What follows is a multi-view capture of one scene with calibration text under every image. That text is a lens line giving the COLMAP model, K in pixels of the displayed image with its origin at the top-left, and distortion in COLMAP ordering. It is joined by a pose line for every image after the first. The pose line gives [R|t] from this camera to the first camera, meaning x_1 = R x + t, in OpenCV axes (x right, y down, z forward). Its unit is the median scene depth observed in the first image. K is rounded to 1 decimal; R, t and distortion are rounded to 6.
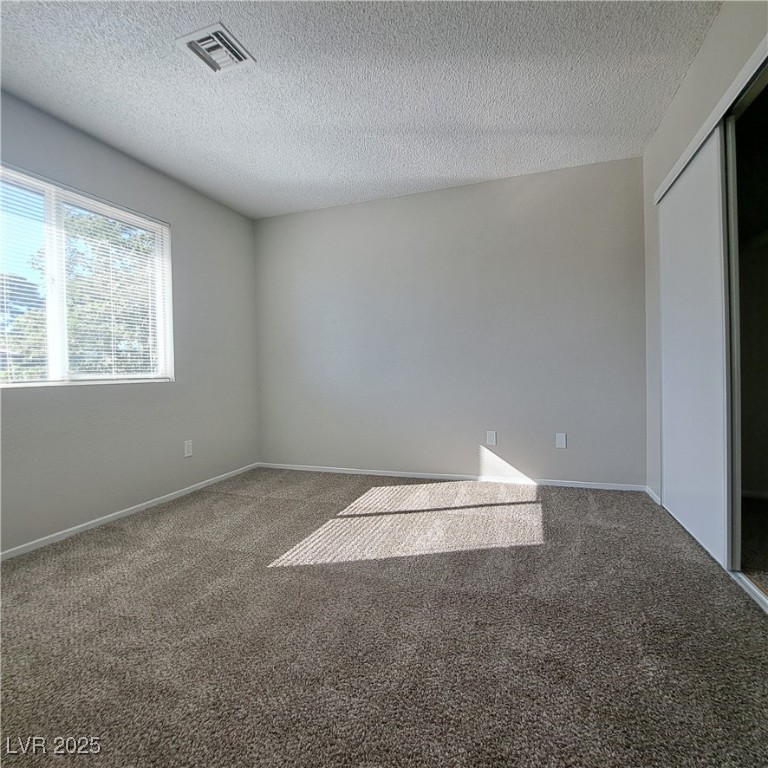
lens RADIAL K [[411.9, 0, 386.7], [0, 411.9, 384.8], [0, 0, 1]] dist [-0.006746, -0.008220]
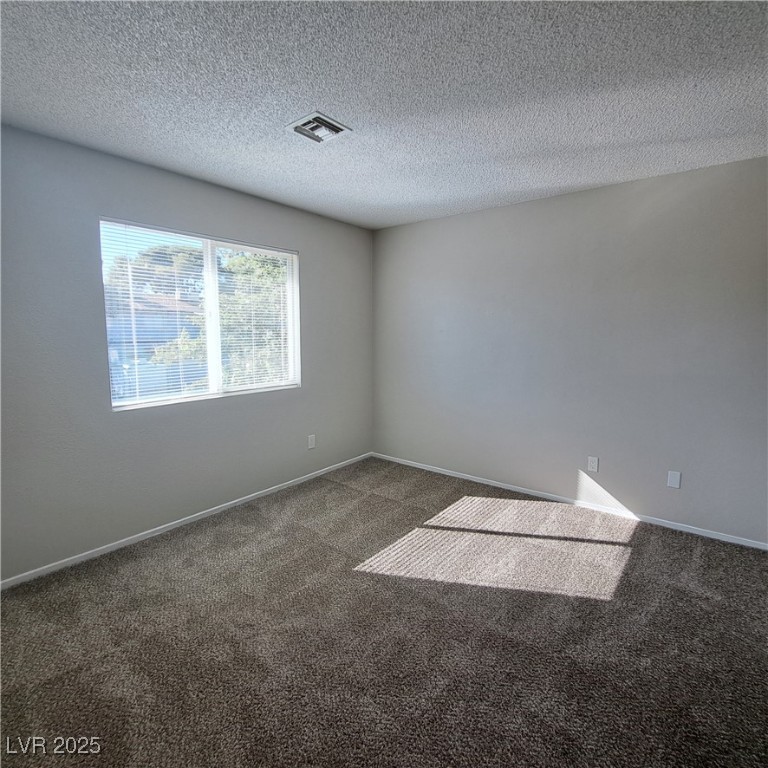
lens RADIAL K [[411.9, 0, 386.7], [0, 411.9, 384.8], [0, 0, 1]] dist [-0.006746, -0.008220]
pose [[0.943980, 0.062219, -0.324085, 0.146393], [-0.028711, 0.993826, 0.107170, -0.209654], [0.328752, -0.091862, 0.939938, -0.056066]]
